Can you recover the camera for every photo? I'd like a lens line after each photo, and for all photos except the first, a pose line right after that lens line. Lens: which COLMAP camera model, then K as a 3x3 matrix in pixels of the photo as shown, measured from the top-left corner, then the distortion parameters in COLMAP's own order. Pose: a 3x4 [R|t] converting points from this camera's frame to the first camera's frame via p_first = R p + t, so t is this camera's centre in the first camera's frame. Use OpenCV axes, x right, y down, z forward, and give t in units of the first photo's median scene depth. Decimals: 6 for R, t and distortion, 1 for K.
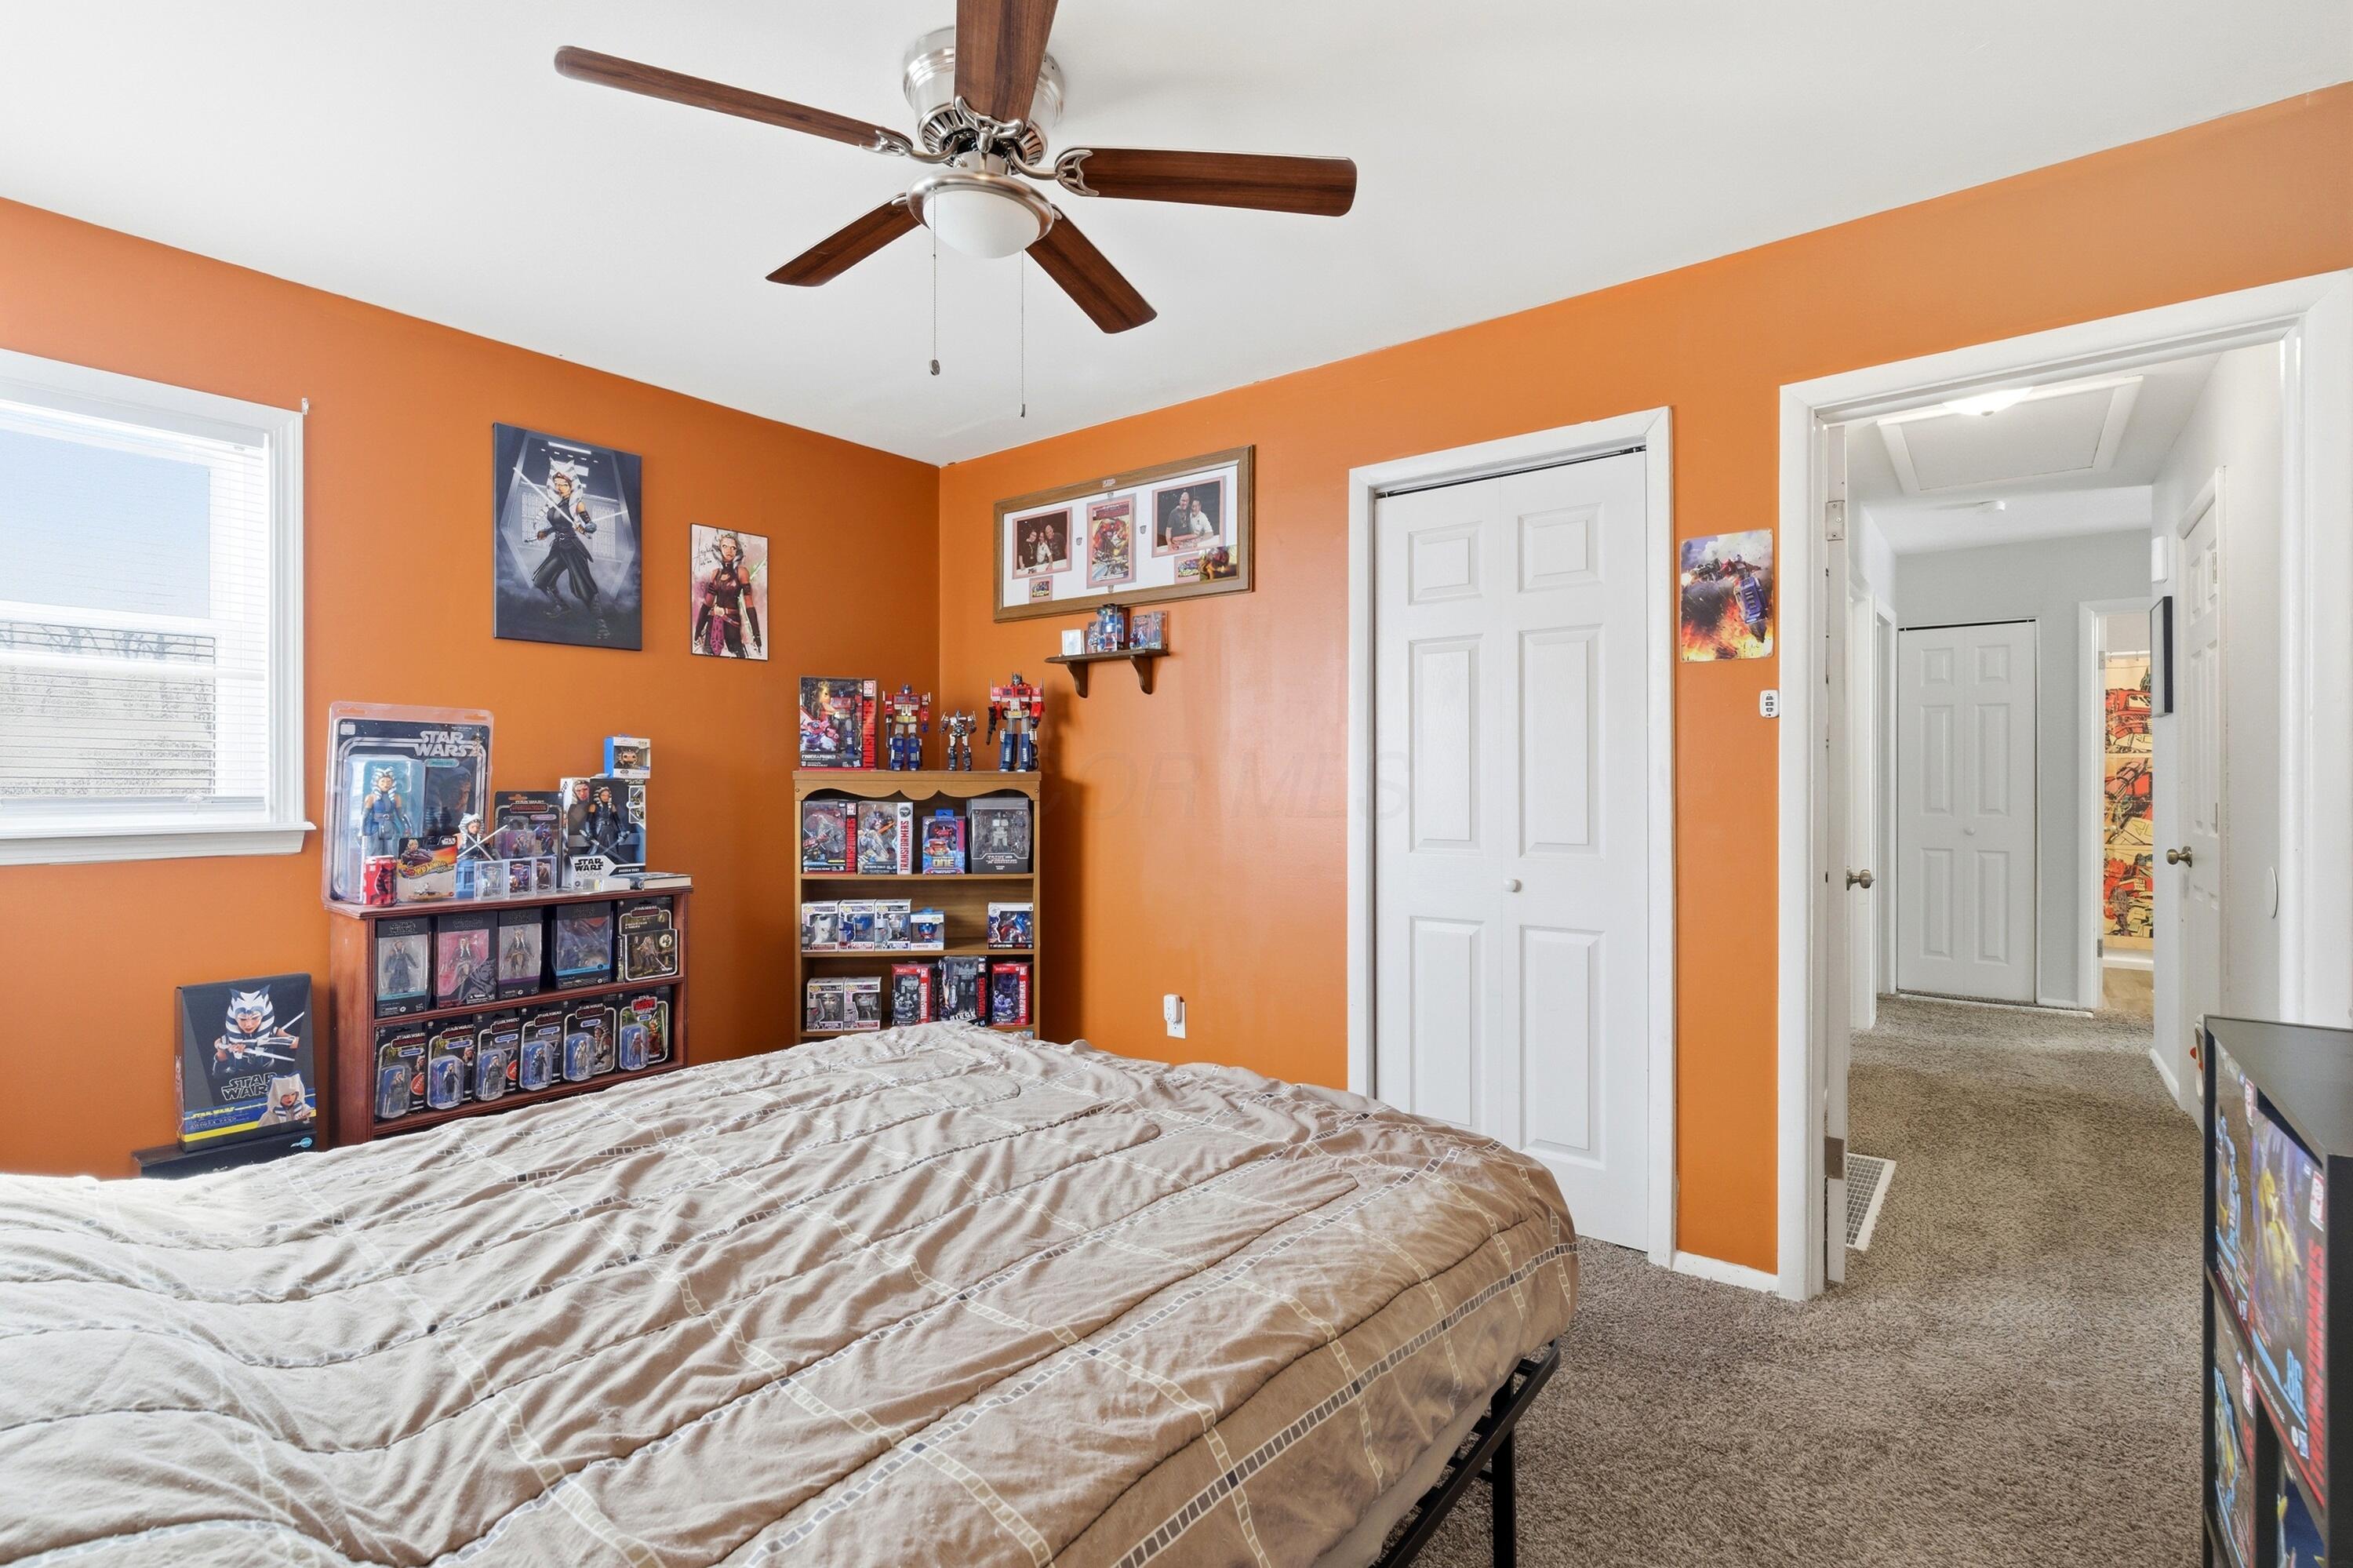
lens RADIAL K [[1074.1, 0, 1168.1], [0, 1074.1, 775.8], [0, 0, 1]] dist [-0.002650, 0.001698]
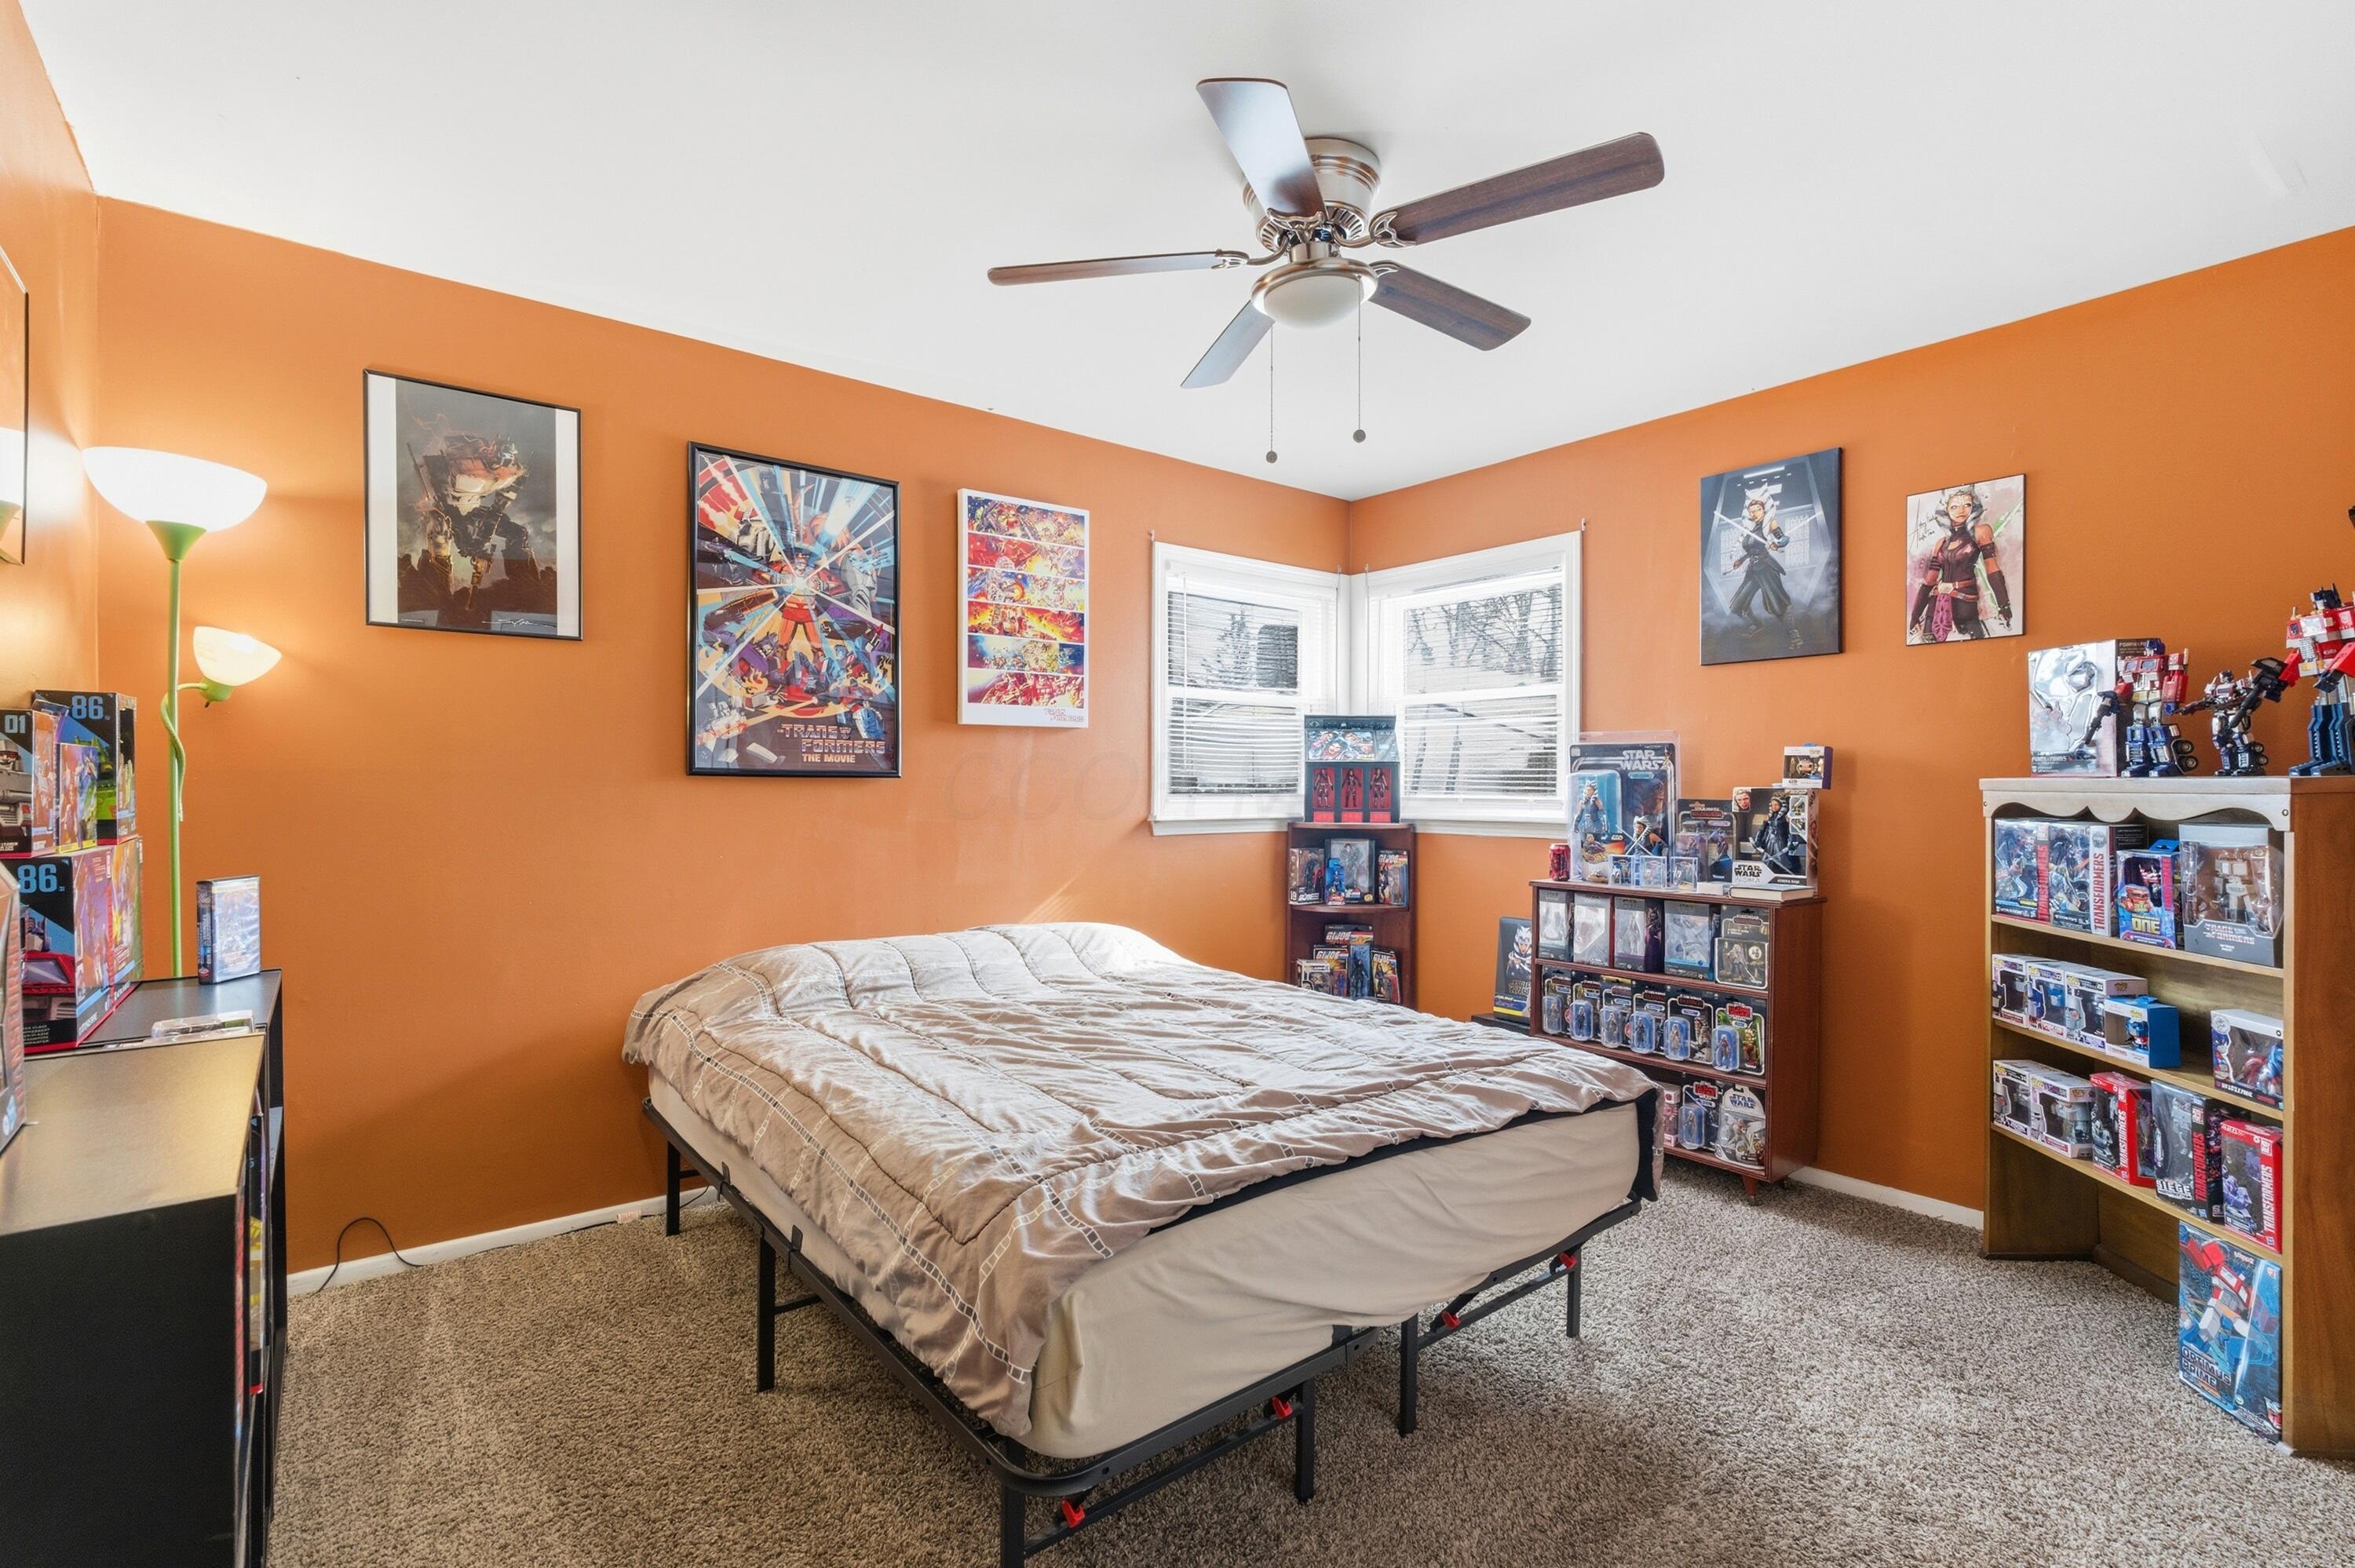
lens RADIAL K [[1074.9, 0, 1170.7], [0, 1074.9, 786.9], [0, 0, 1]] dist [-0.002650, 0.001698]
pose [[-0.233315, -0.001484, -0.972400, 0.580097], [-0.001809, 0.999998, -0.001092, 0.003288], [0.972400, 0.001504, -0.233317, 0.665916]]
